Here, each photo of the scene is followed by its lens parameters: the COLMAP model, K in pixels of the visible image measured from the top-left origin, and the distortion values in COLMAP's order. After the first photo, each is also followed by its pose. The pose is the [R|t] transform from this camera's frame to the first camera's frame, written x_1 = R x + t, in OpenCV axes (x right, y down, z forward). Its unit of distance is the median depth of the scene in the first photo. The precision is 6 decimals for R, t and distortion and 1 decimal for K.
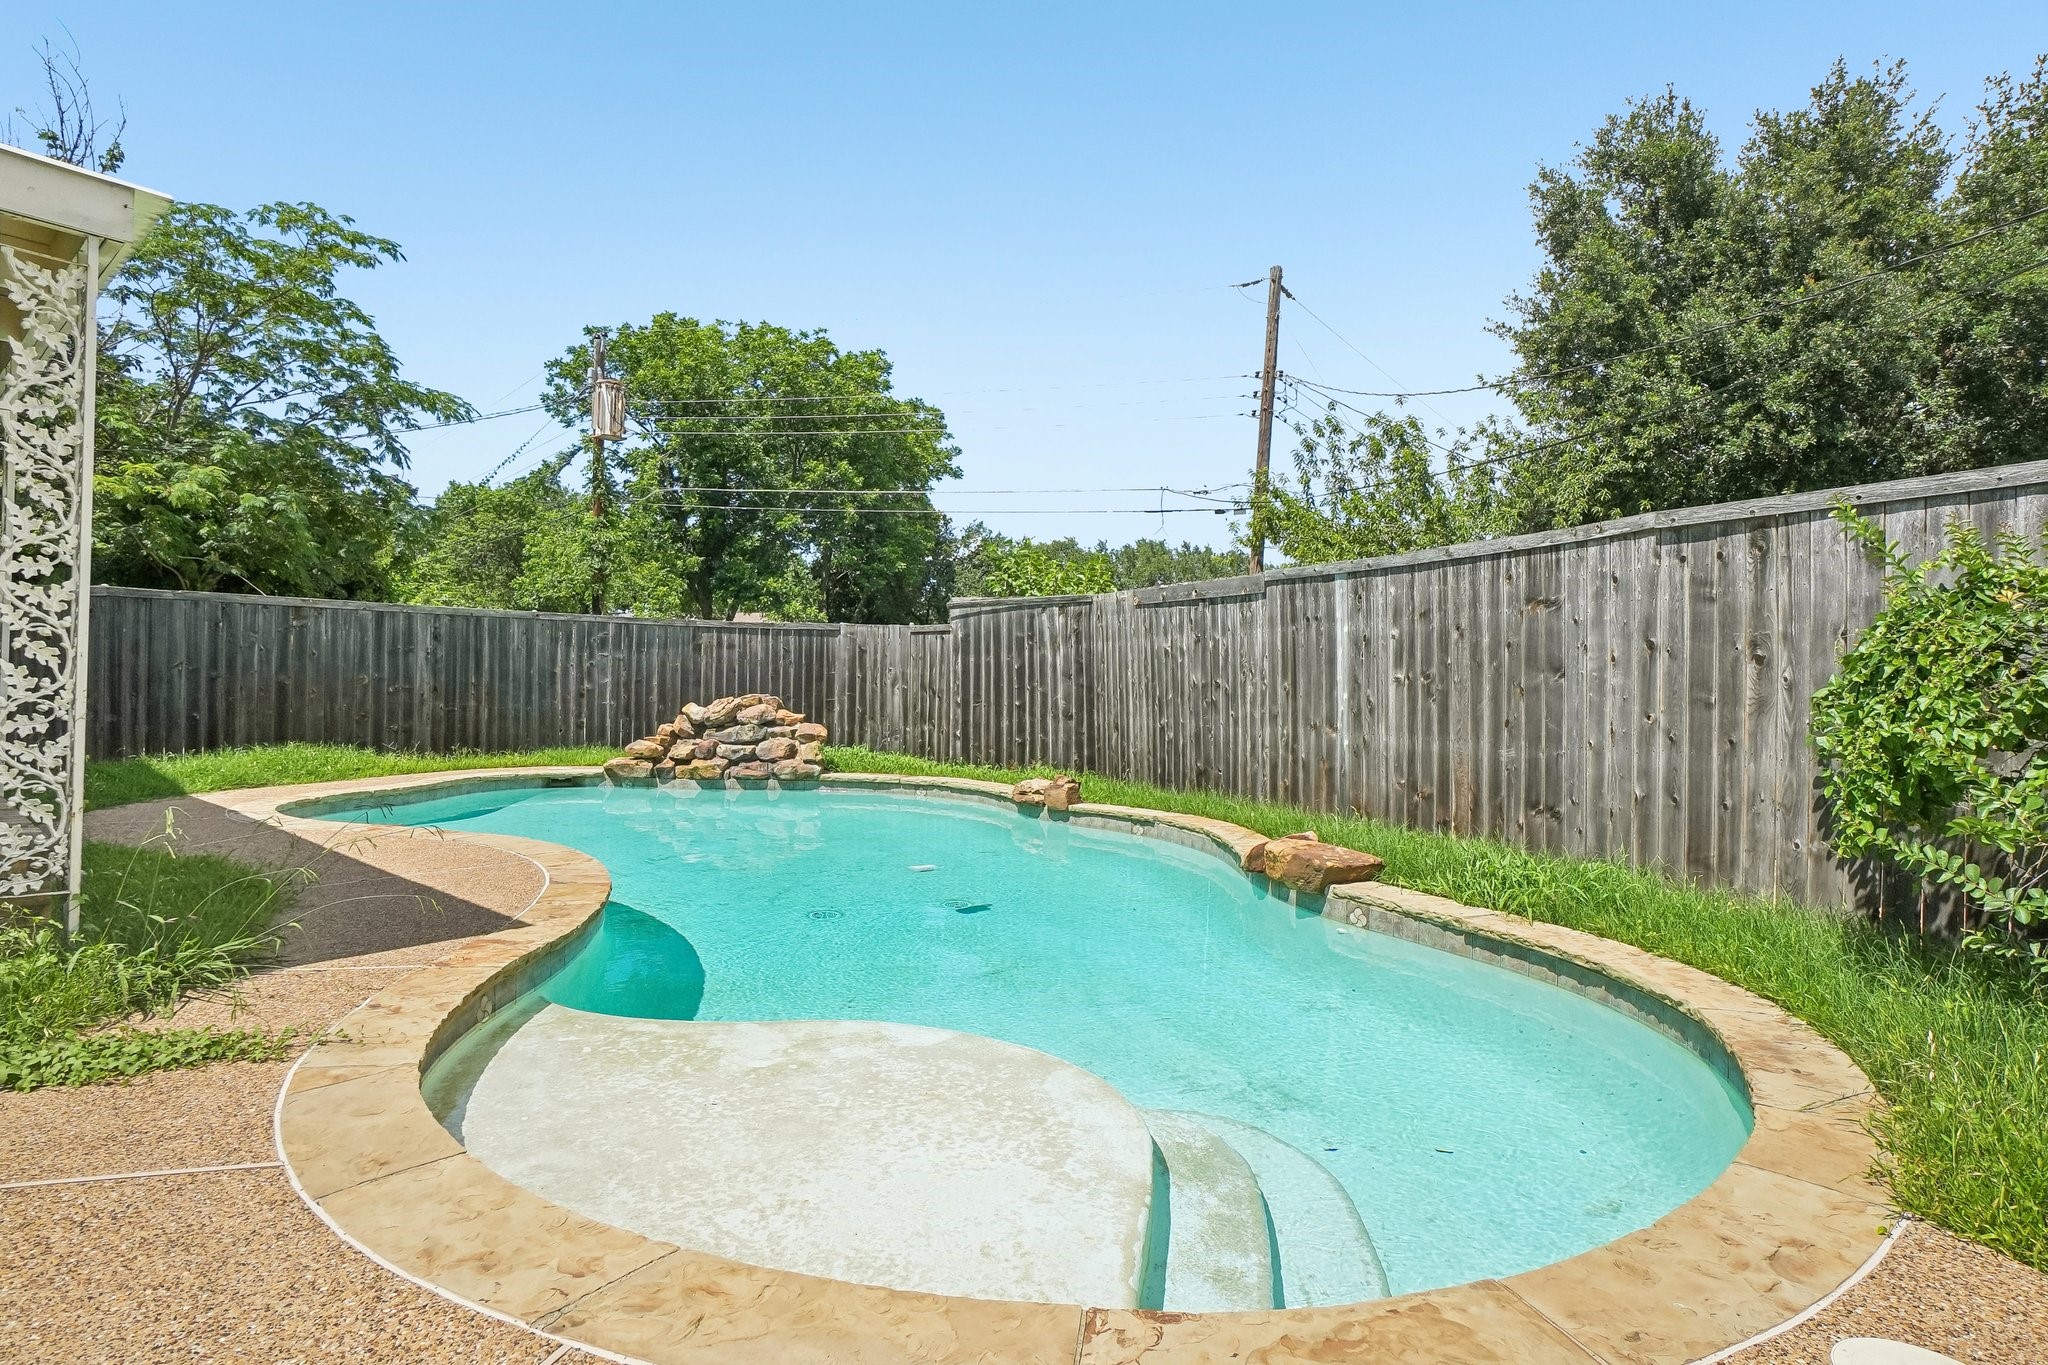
lens RADIAL K [[1086.0, 0, 1024.0], [0, 1086.0, 682.5], [0, 0, 1]] dist [-0.058087, 0.000212]
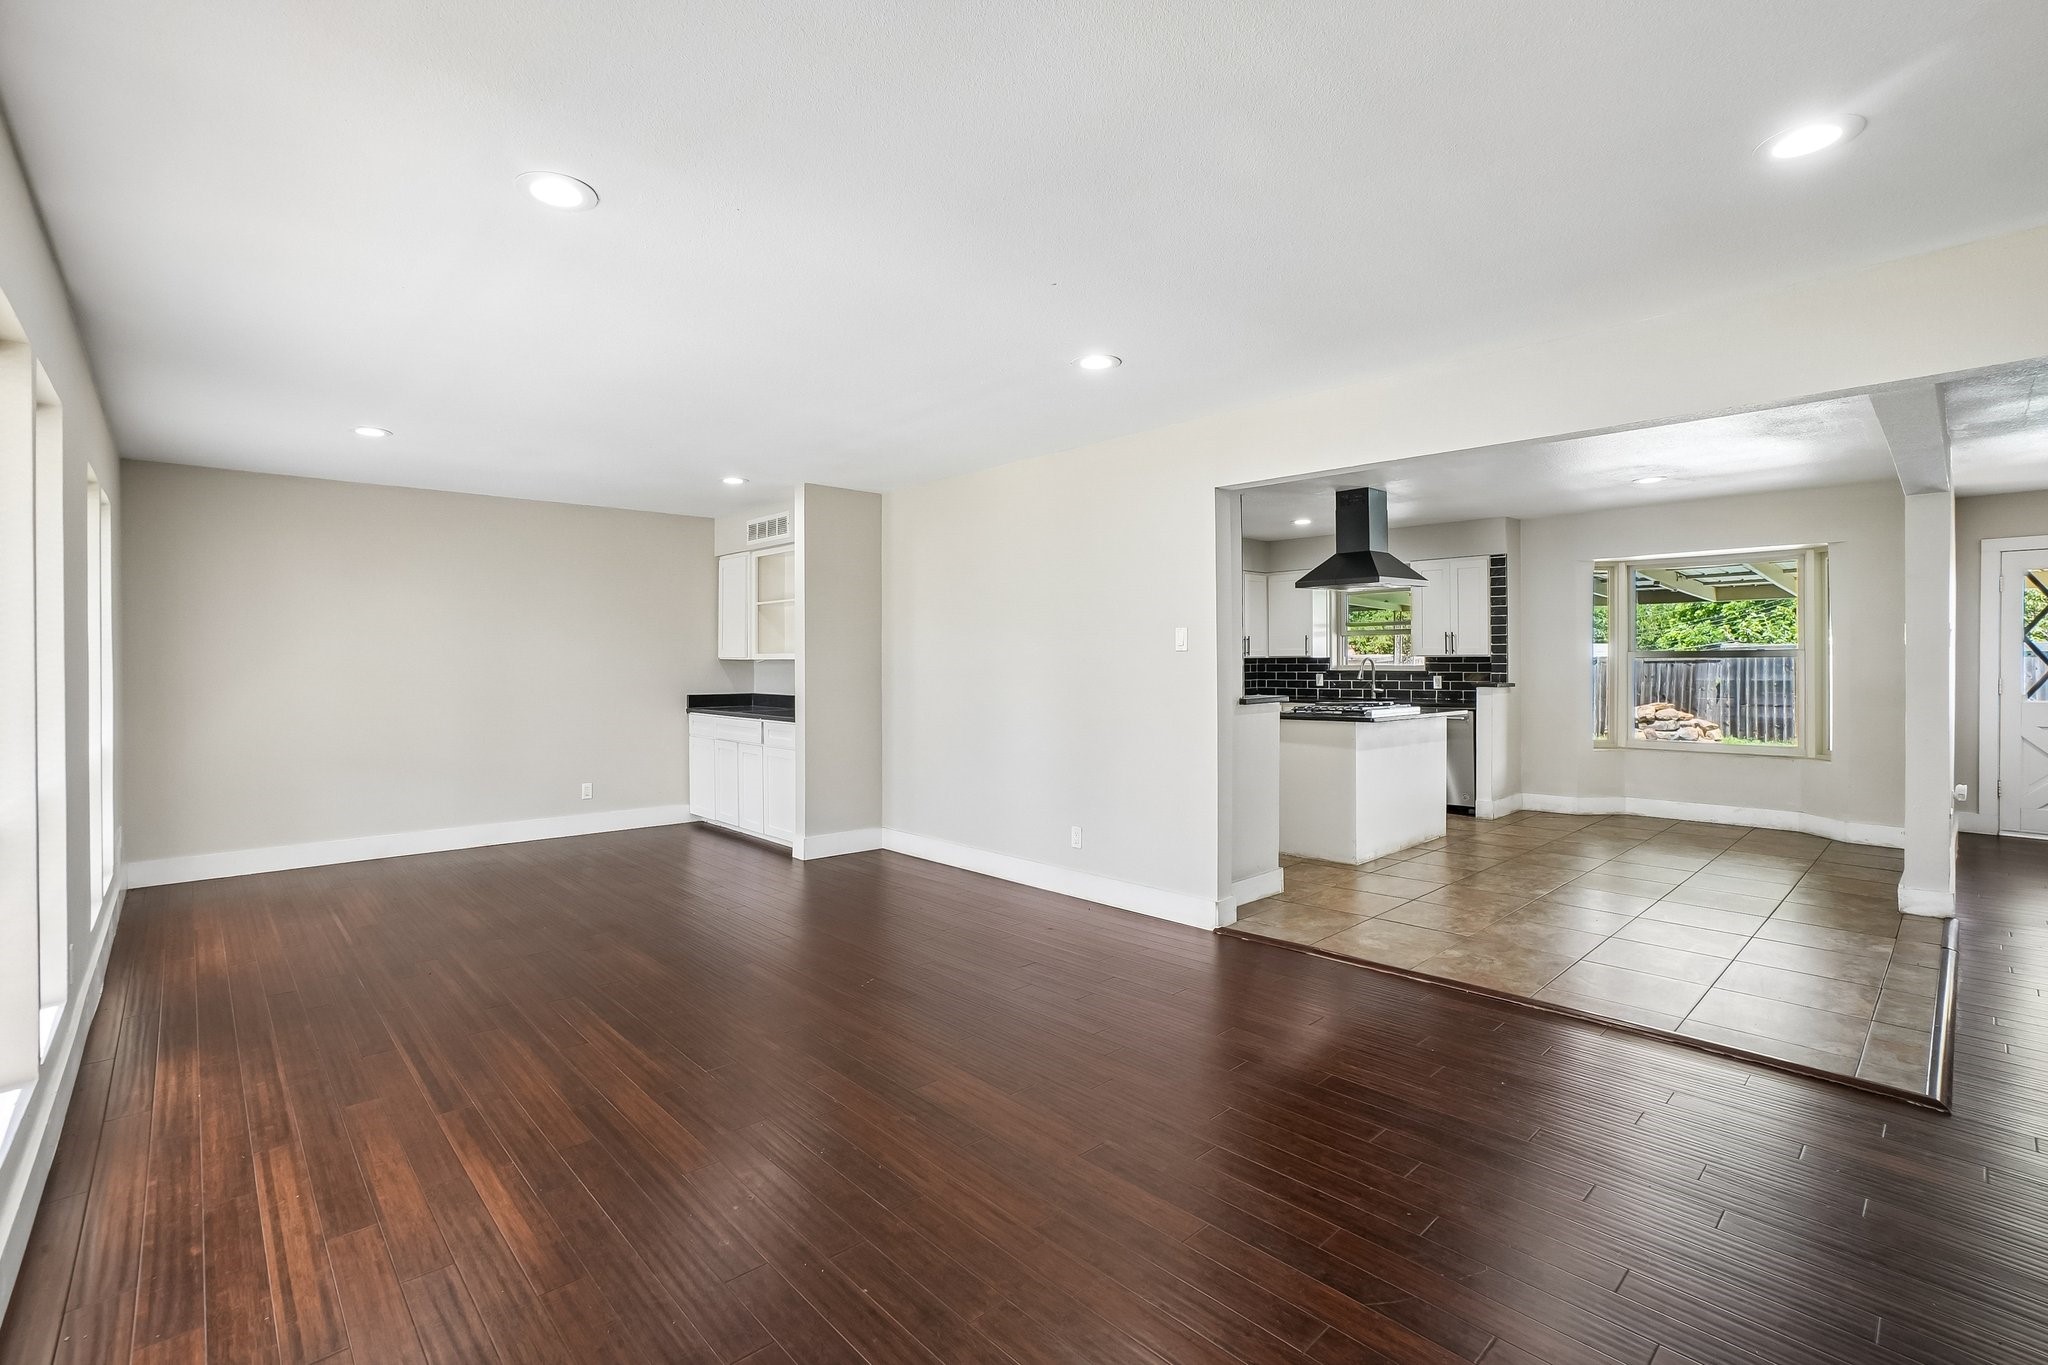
lens RADIAL K [[920.7, 0, 1020.7], [0, 920.7, 673.8], [0, 0, 1]] dist [-0.052098, 0.014096]
pose [[0.997138, -0.016164, -0.073860, -1.519977], [0.016590, 0.999849, 0.005156, -0.079561], [0.073765, -0.006367, 0.997255, -0.710792]]
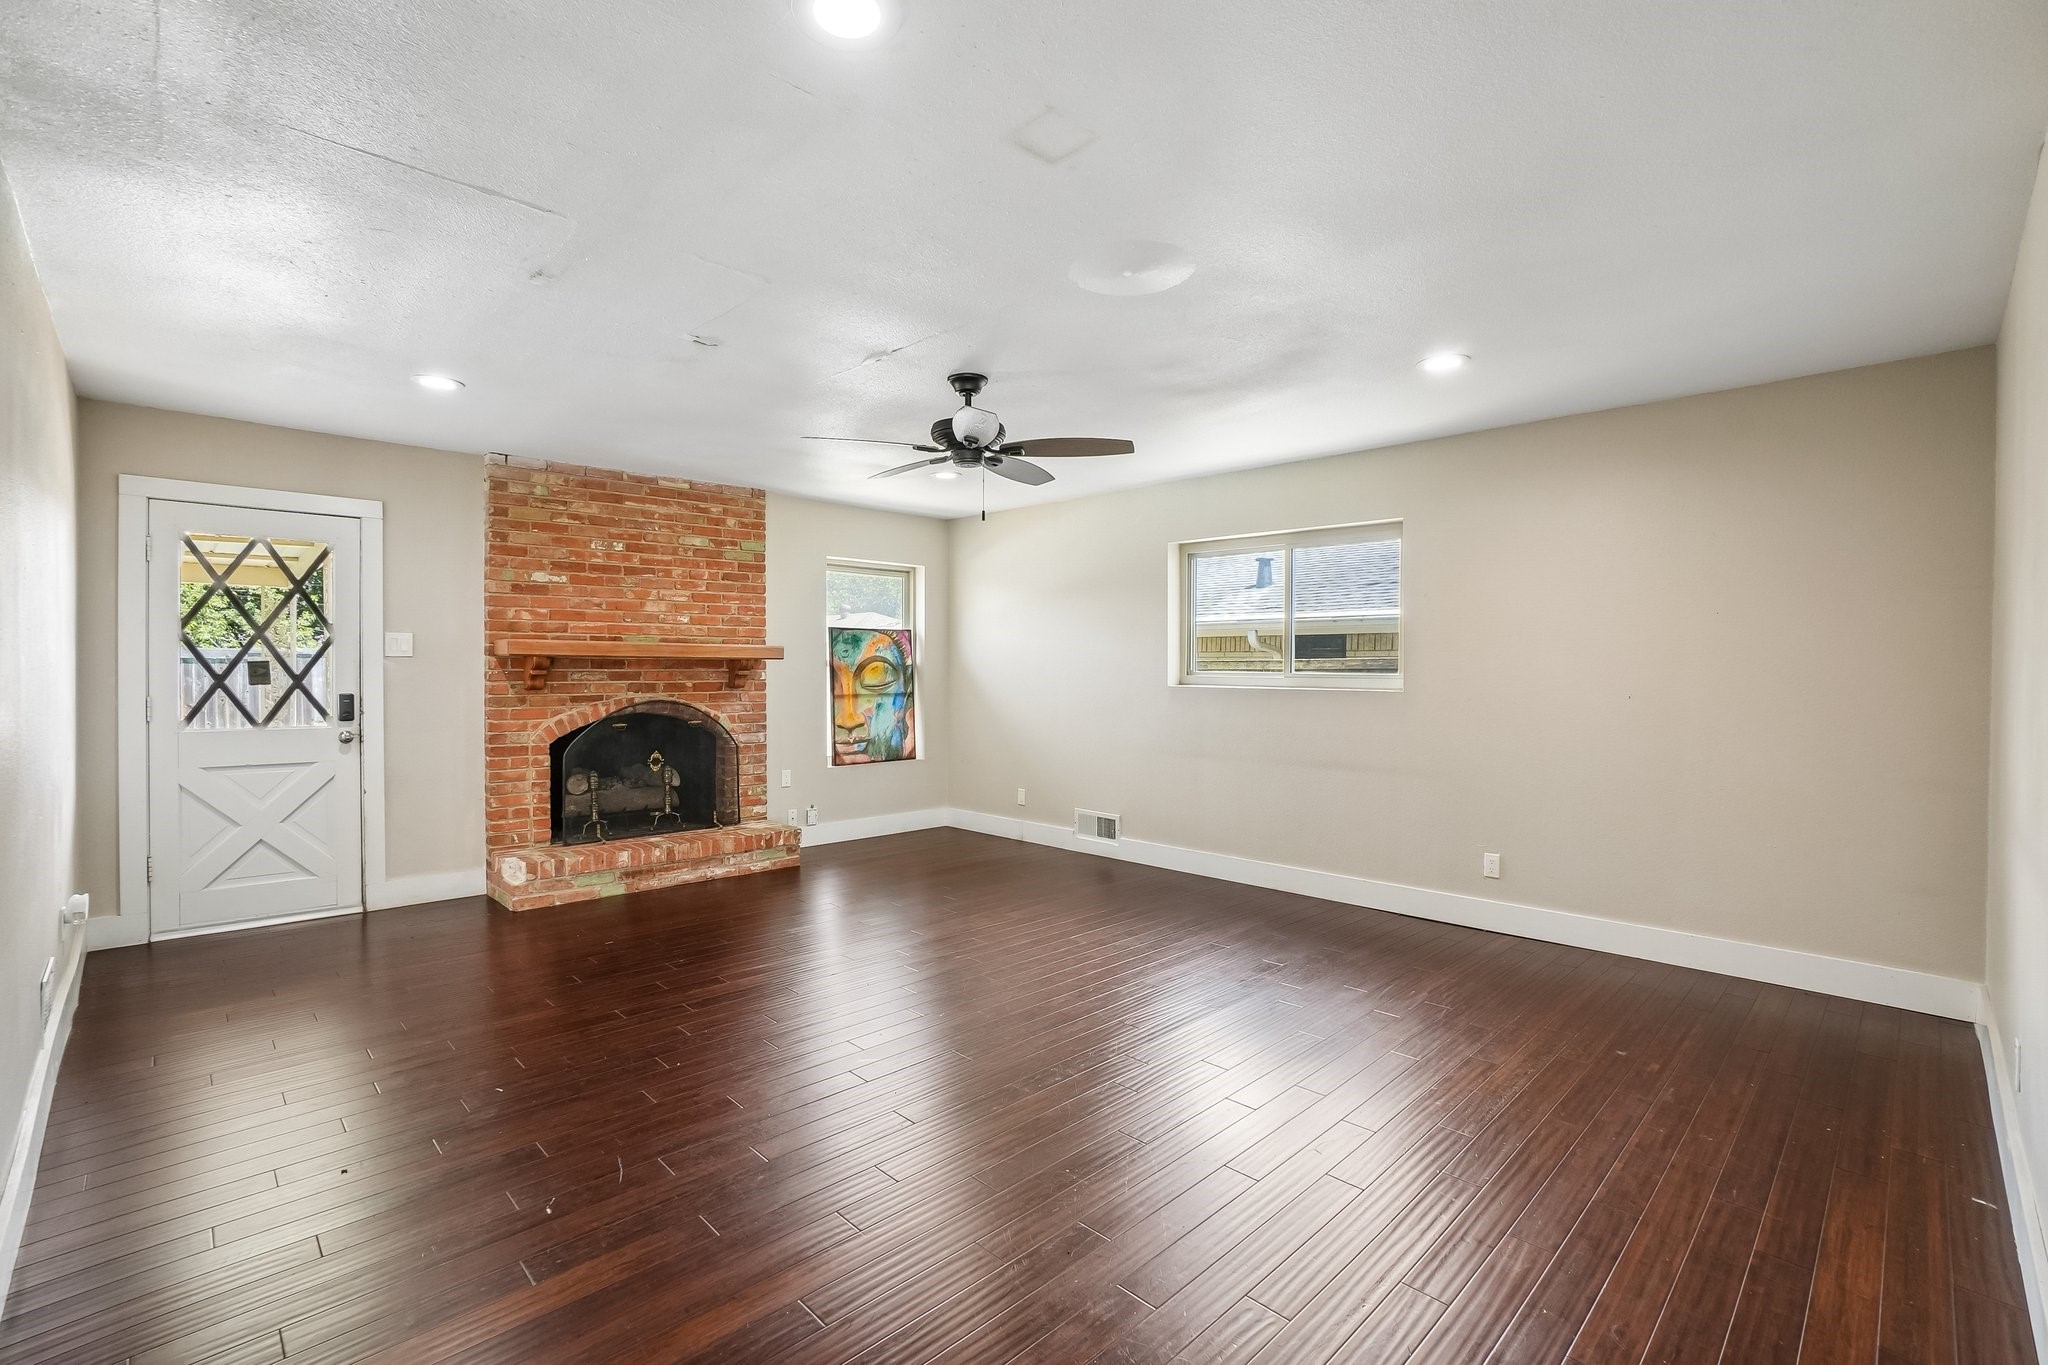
lens RADIAL K [[919.0, 0, 998.3], [0, 919.0, 677.5], [0, 0, 1]] dist [-0.058681, 0.016015]
pose [[0.065234, -0.028511, 0.997463, -1.240760], [-0.000264, 0.999591, 0.028589, -0.081702], [-0.997870, -0.002128, 0.065200, -0.441456]]
